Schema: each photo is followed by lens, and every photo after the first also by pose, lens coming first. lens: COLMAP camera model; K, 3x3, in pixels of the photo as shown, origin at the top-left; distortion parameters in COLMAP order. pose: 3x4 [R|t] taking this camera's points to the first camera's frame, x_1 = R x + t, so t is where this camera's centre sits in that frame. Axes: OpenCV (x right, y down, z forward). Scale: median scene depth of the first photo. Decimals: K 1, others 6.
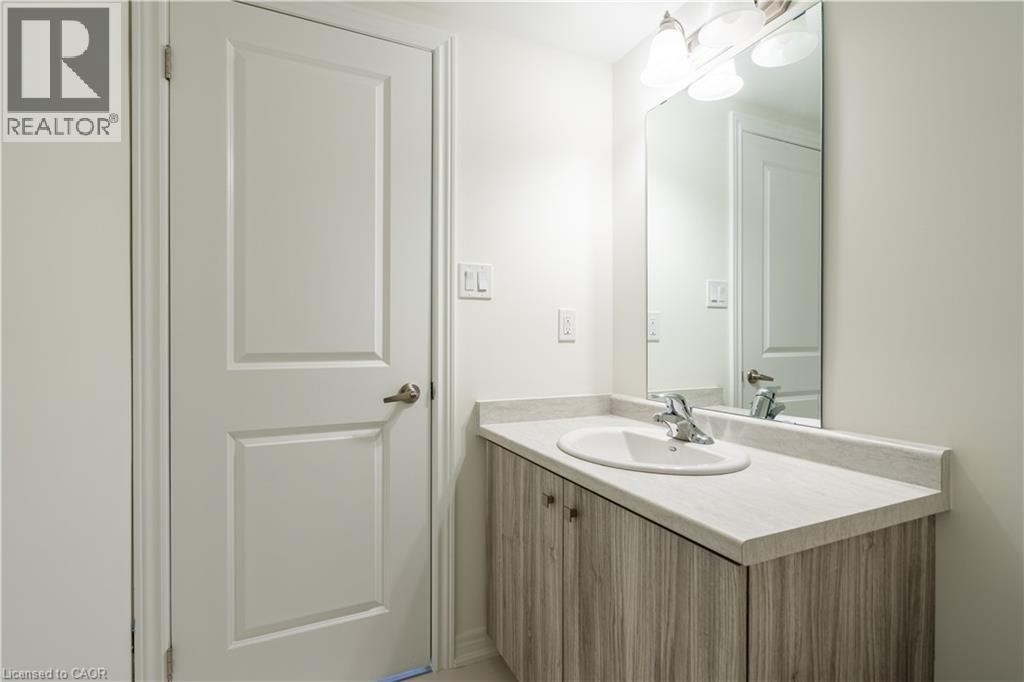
lens RADIAL K [[476.1, 0, 509.9], [0, 476.1, 343.3], [0, 0, 1]] dist [-0.000165, 0.000642]
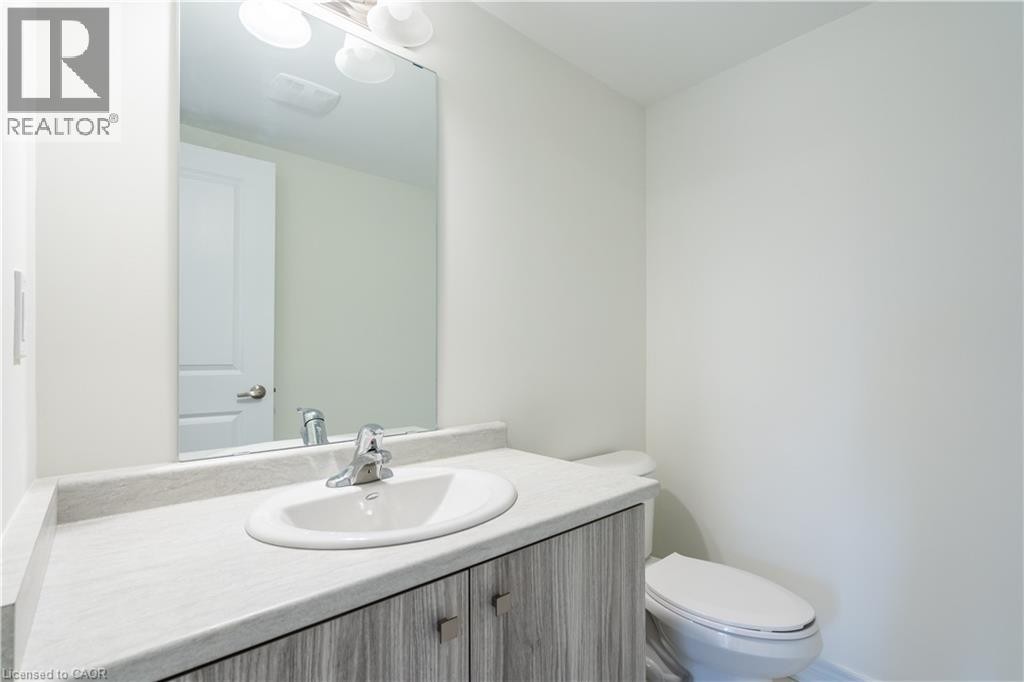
lens RADIAL K [[476.1, 0, 510.4], [0, 476.1, 348.2], [0, 0, 1]] dist [-0.000165, 0.000642]
pose [[-0.284110, 0.016760, 0.958645, -0.567696], [0.010828, 0.999840, -0.014271, -0.008238], [-0.958731, 0.006326, -0.284246, 1.203559]]
